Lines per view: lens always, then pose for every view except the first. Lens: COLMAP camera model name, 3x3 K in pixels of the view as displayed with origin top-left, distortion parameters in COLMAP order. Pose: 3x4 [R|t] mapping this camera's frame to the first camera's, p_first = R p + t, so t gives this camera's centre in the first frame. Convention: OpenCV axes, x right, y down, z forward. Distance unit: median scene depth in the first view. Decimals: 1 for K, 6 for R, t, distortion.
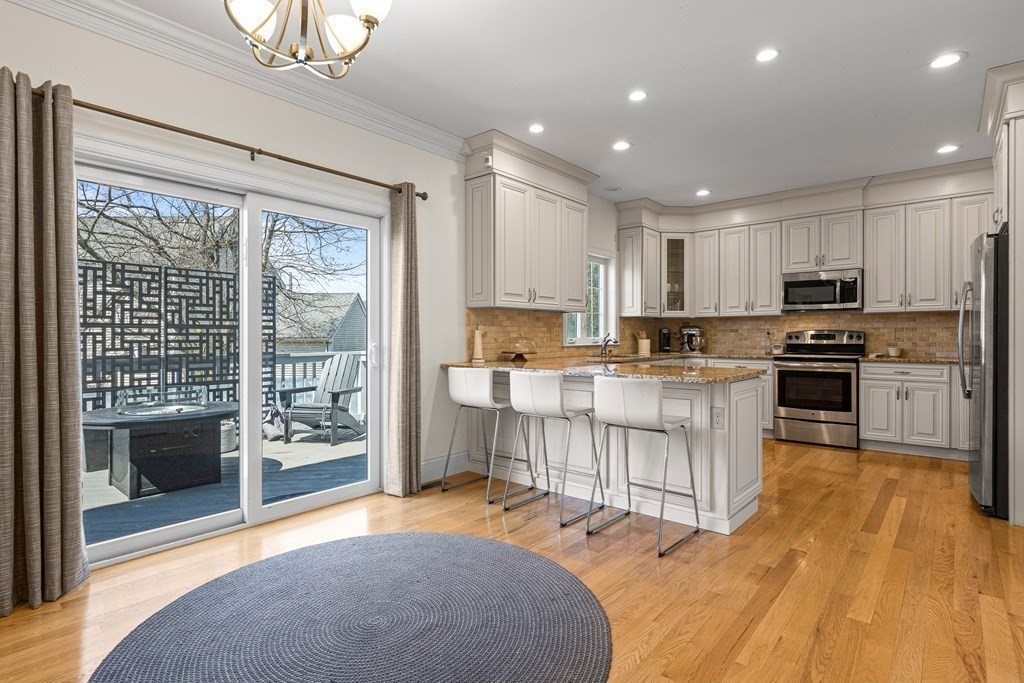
lens RADIAL K [[540.8, 0, 504.8], [0, 540.8, 336.7], [0, 0, 1]] dist [-0.009445, 0.013506]
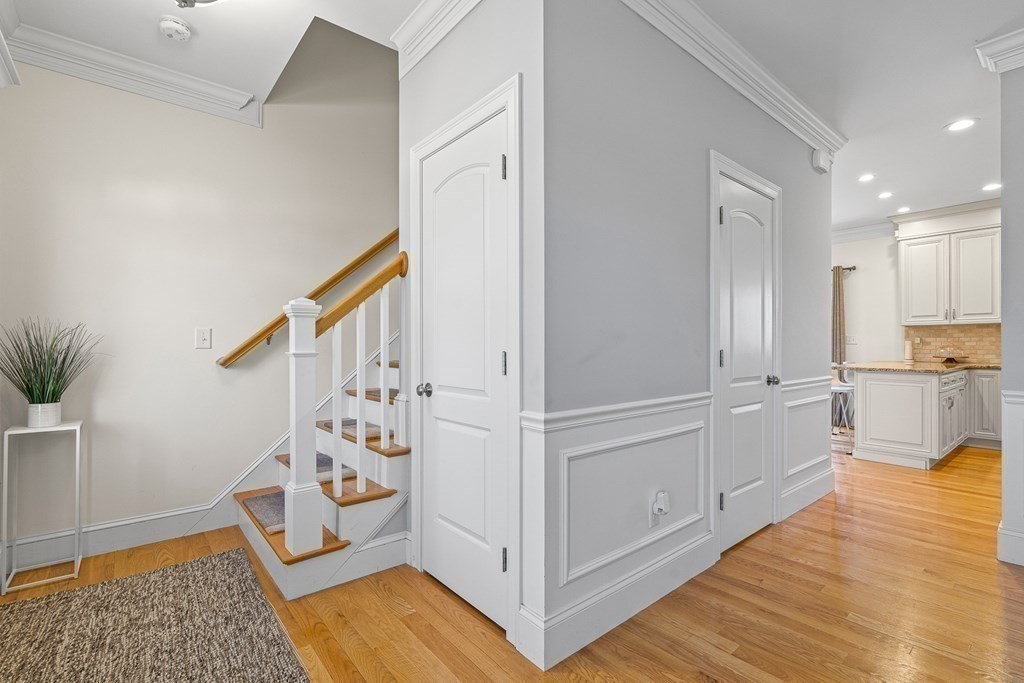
lens RADIAL K [[463.7, 0, 511.9], [0, 463.7, 345.6], [0, 0, 1]] dist [-0.003185, 0.000376]
pose [[-0.174210, -0.000751, -0.984708, 1.161918], [-0.000902, 0.999999, -0.000603, 0.002542], [0.984708, 0.000783, -0.174211, 0.105904]]
